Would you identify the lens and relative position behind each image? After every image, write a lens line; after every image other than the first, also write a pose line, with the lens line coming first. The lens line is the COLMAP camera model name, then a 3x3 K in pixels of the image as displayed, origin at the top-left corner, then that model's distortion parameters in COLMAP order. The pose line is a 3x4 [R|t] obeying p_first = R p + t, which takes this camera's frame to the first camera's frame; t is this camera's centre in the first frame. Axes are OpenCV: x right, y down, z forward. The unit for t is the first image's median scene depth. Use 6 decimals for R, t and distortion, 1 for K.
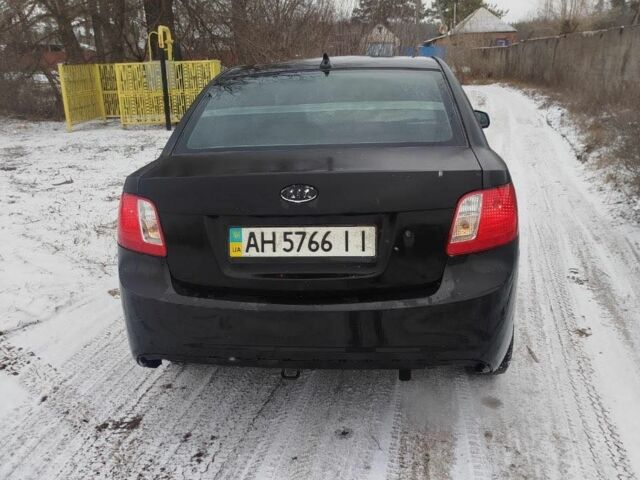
lens RADIAL K [[607.4, 0, 319.2], [0, 607.4, 237.4], [0, 0, 1]] dist [0.005931, 0.000000]
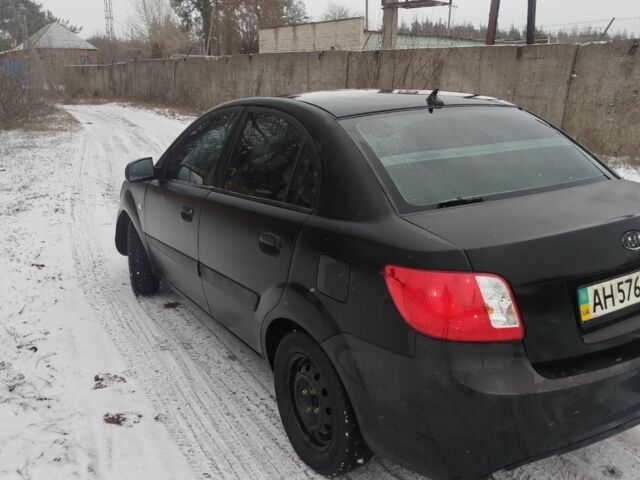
lens RADIAL K [[607.4, 0, 320.7], [0, 607.4, 241.2], [0, 0, 1]] dist [0.005931, 0.000000]
pose [[0.772947, -0.138545, 0.619160, -0.983456], [0.151719, 0.987917, 0.031656, -0.171723], [-0.616064, 0.069470, 0.784627, 0.529722]]
